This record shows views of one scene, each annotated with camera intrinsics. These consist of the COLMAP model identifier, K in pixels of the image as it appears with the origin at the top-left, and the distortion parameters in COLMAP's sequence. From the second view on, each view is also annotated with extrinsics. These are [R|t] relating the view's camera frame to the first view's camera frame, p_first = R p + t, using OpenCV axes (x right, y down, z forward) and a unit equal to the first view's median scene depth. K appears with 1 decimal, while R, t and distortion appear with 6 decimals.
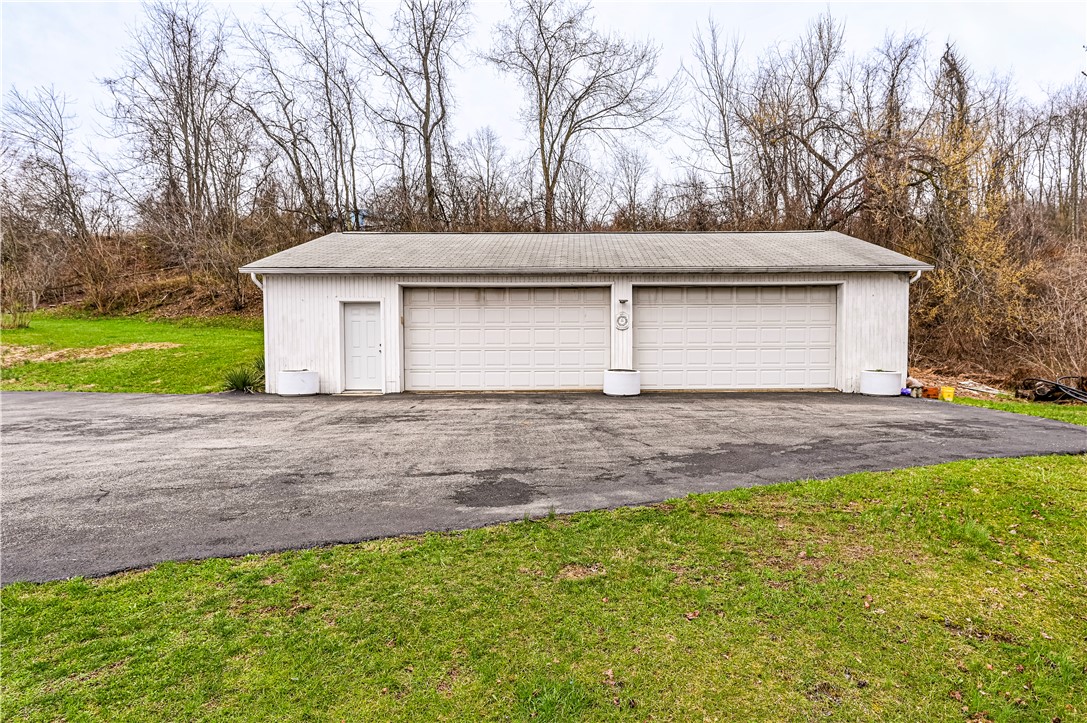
lens RADIAL K [[564.2, 0, 543.5], [0, 564.2, 361.5], [0, 0, 1]] dist [-0.000858, -0.000137]
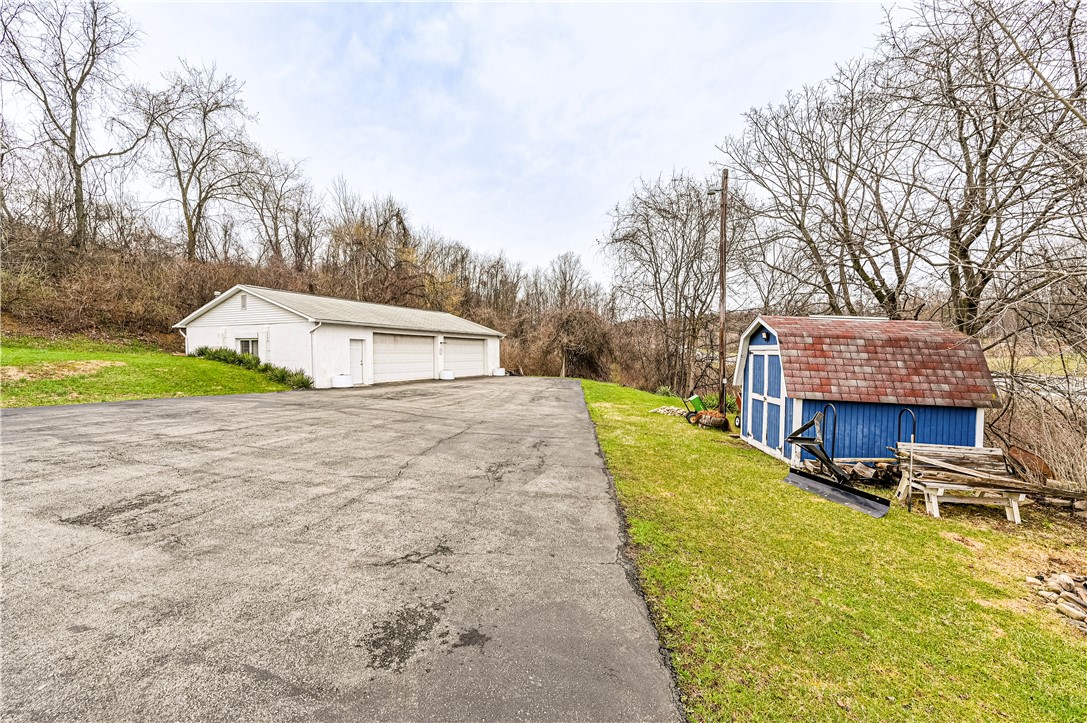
lens RADIAL K [[436.3, 0, 543.5], [0, 436.3, 361.5], [0, 0, 1]] dist [-0.001992, -0.000146]
pose [[0.413896, -0.008464, 0.910285, -1.420414], [0.015152, 0.999882, 0.002408, -0.021250], [-0.910198, 0.012796, 0.413975, -0.214729]]
